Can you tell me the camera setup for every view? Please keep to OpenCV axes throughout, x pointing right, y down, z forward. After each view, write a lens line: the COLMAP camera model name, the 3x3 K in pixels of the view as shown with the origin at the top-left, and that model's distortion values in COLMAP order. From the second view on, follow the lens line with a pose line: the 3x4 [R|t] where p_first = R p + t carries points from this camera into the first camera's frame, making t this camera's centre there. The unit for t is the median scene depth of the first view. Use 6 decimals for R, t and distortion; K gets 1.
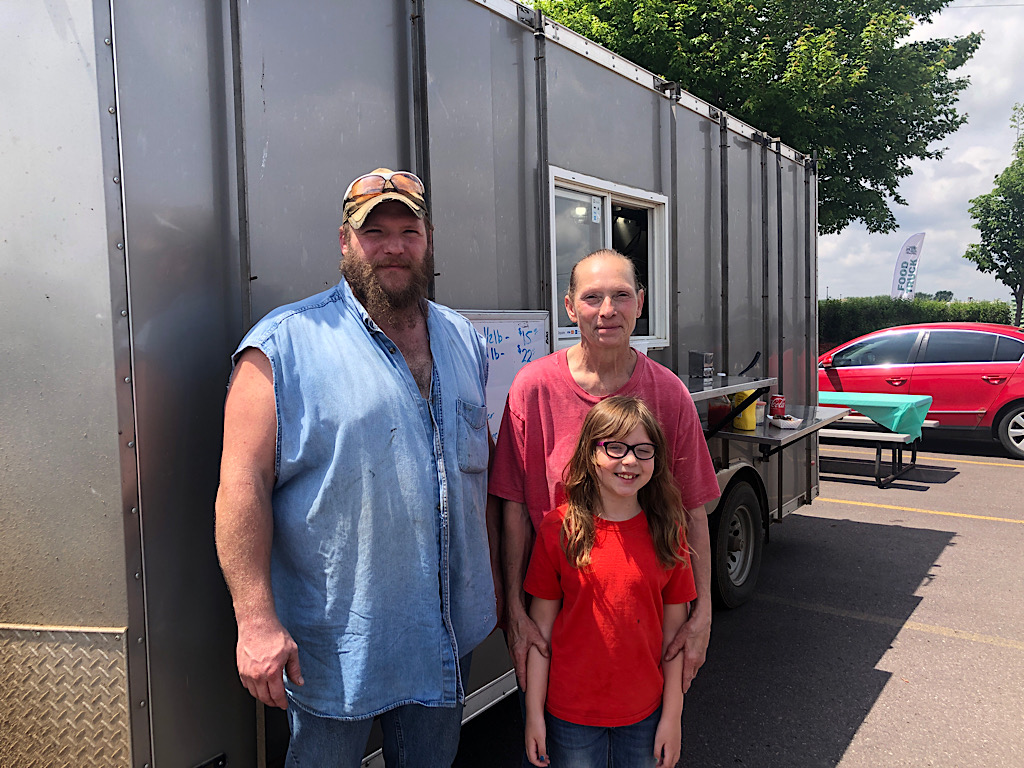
lens RADIAL K [[815.6, 0, 512.0], [0, 815.6, 384.0], [0, 0, 1]] dist [0.032261, -0.001298]
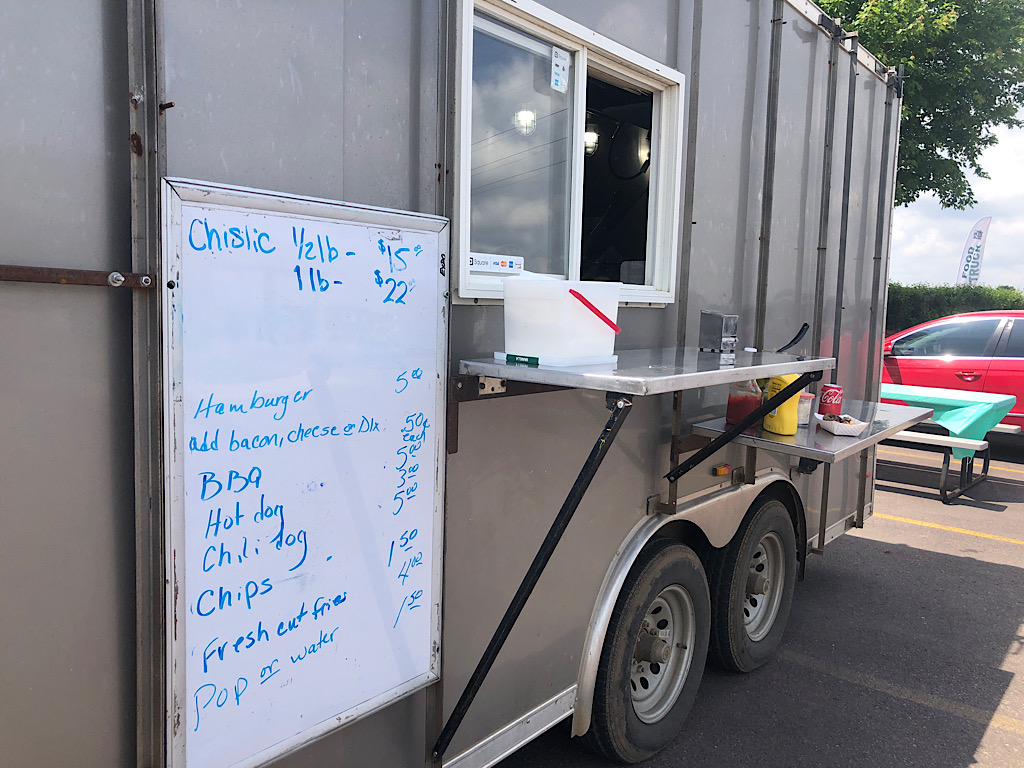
lens RADIAL K [[815.6, 0, 512.0], [0, 815.6, 384.0], [0, 0, 1]] dist [0.032261, -0.001298]
pose [[0.997209, 0.057332, -0.047815, 0.068783], [-0.055702, 0.997842, 0.034759, 0.003001], [0.049705, -0.031998, 0.998251, 0.229853]]
